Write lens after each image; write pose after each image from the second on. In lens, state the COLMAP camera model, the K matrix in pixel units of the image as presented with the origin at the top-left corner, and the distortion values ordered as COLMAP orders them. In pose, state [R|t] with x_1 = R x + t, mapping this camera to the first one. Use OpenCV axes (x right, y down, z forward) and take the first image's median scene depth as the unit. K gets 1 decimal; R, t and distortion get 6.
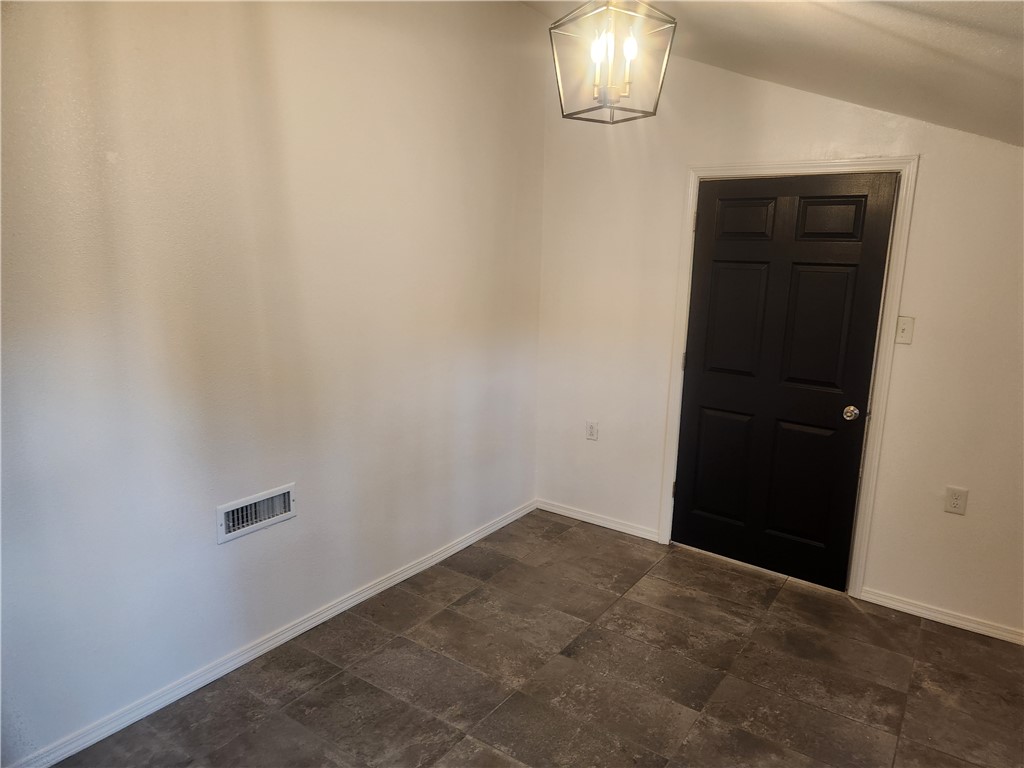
lens RADIAL K [[681.2, 0, 515.9], [0, 681.2, 384.0], [0, 0, 1]] dist [0.088429, -0.077651]
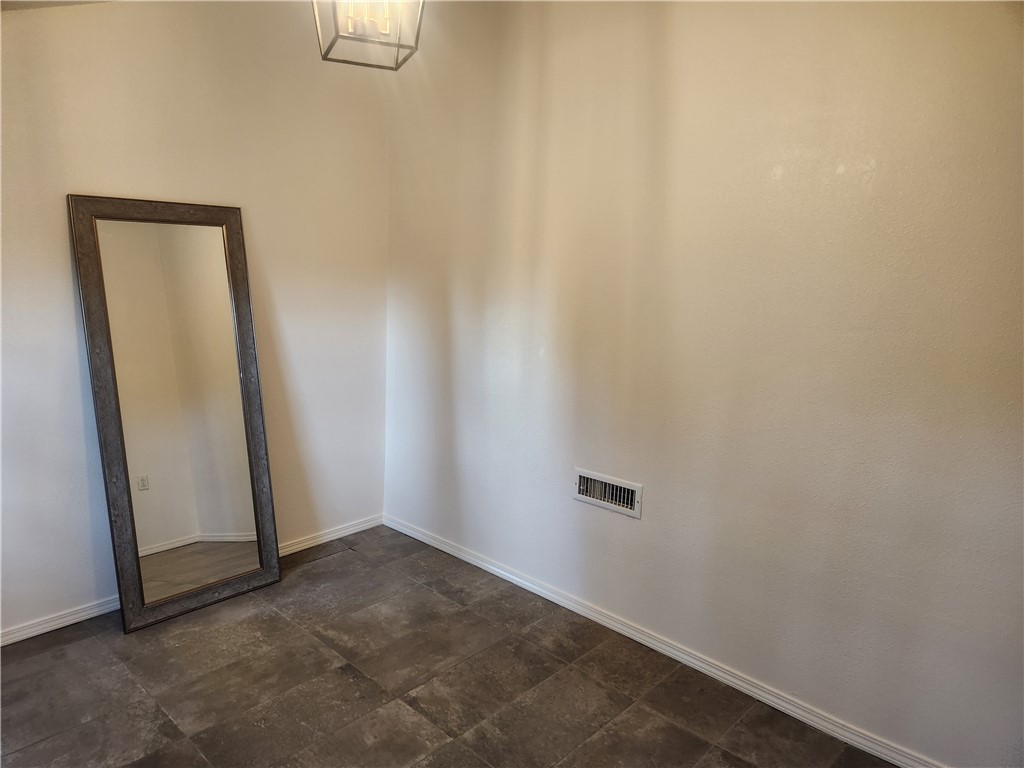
lens RADIAL K [[681.2, 0, 499.4], [0, 681.2, 390.2], [0, 0, 1]] dist [0.088429, -0.077651]
pose [[-0.156087, 0.150047, -0.976280, 0.714127], [-0.216836, 0.959079, 0.182071, -0.136440], [0.963649, 0.240112, -0.117164, 0.954601]]
